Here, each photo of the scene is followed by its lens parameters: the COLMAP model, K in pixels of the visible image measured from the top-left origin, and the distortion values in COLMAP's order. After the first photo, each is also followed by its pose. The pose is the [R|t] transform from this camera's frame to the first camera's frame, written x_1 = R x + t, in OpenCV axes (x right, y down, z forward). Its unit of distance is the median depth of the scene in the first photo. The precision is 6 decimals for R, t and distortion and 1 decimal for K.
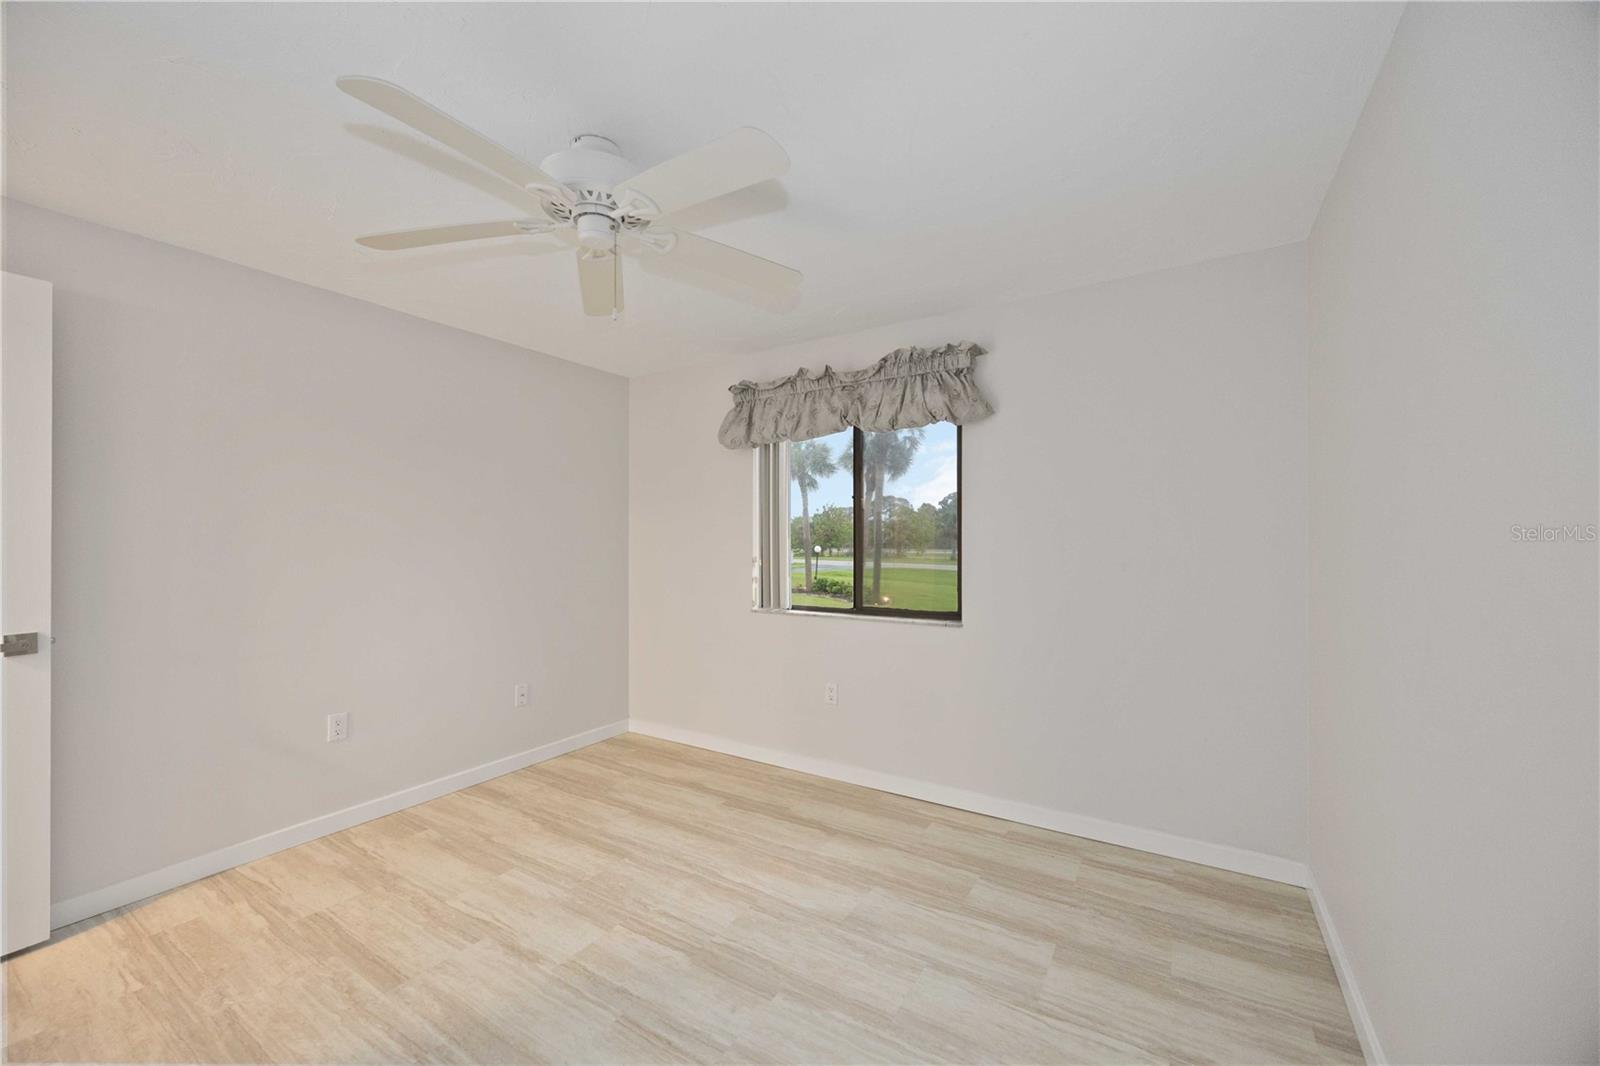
lens RADIAL K [[623.4, 0, 798.3], [0, 623.4, 534.6], [0, 0, 1]] dist [-0.000806, -0.000014]
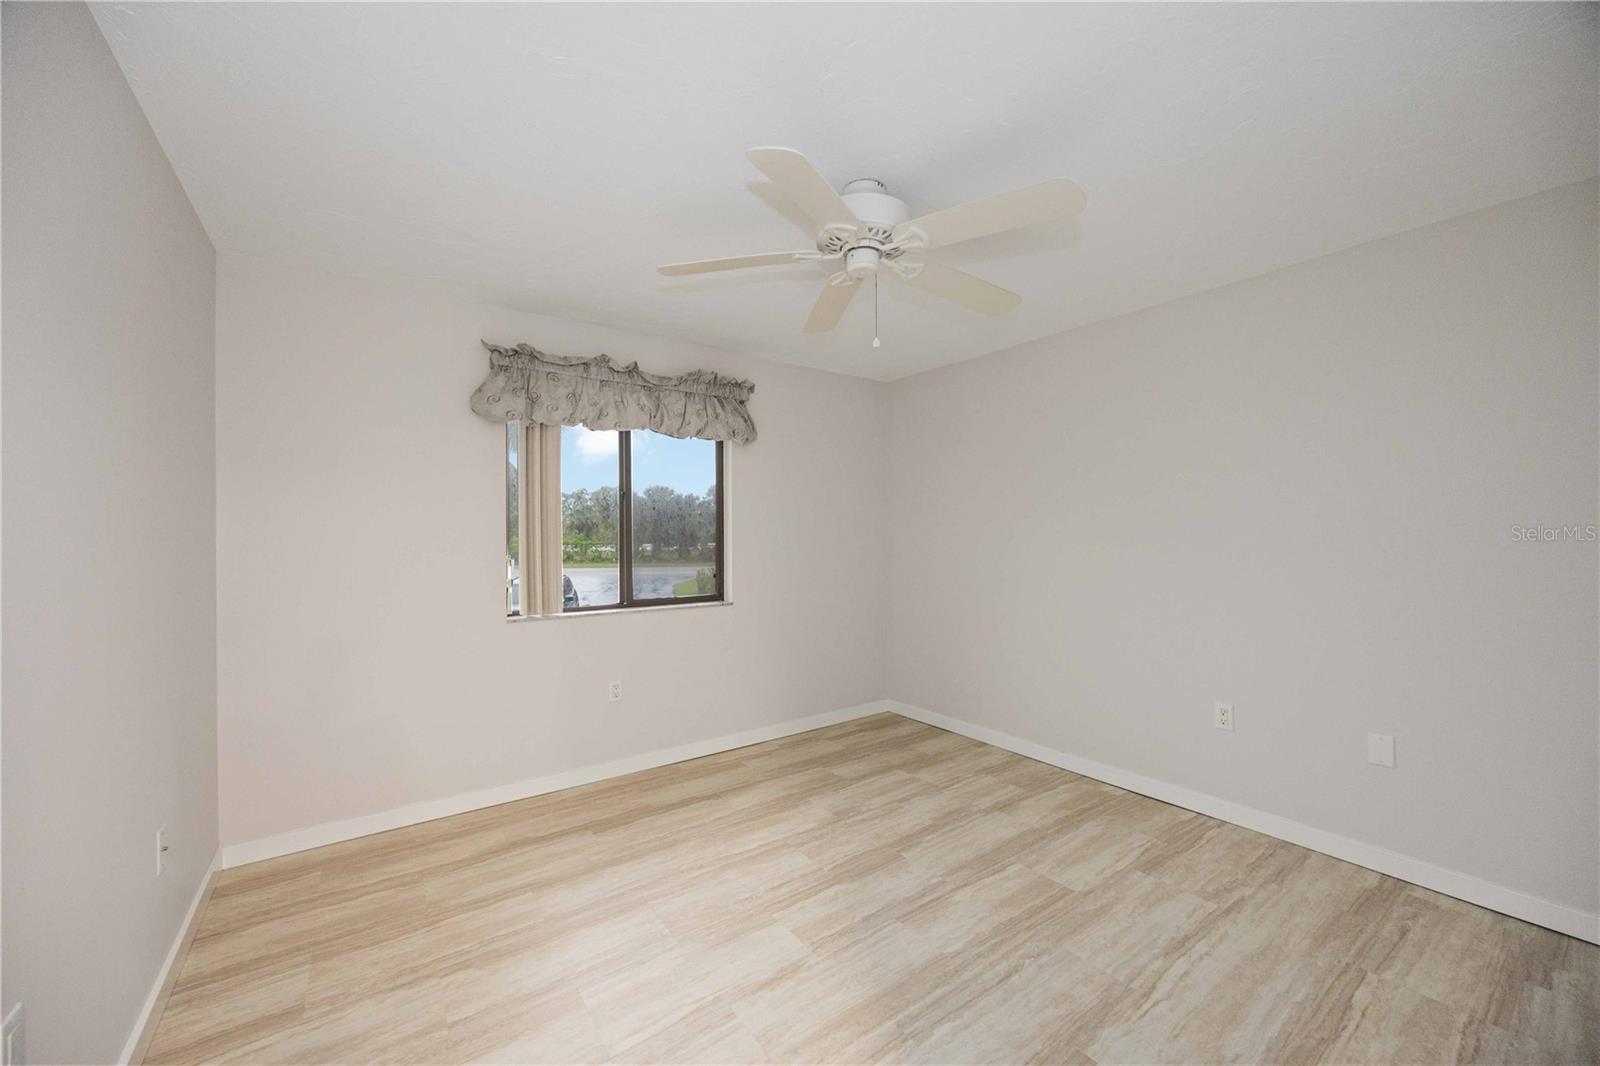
lens RADIAL K [[623.4, 0, 798.3], [0, 623.4, 534.6], [0, 0, 1]] dist [-0.000806, -0.000014]
pose [[0.364240, -0.000430, 0.931305, -0.881881], [-0.005251, 0.999983, 0.002515, 0.004070], [-0.931290, -0.005807, 0.364231, 0.431269]]
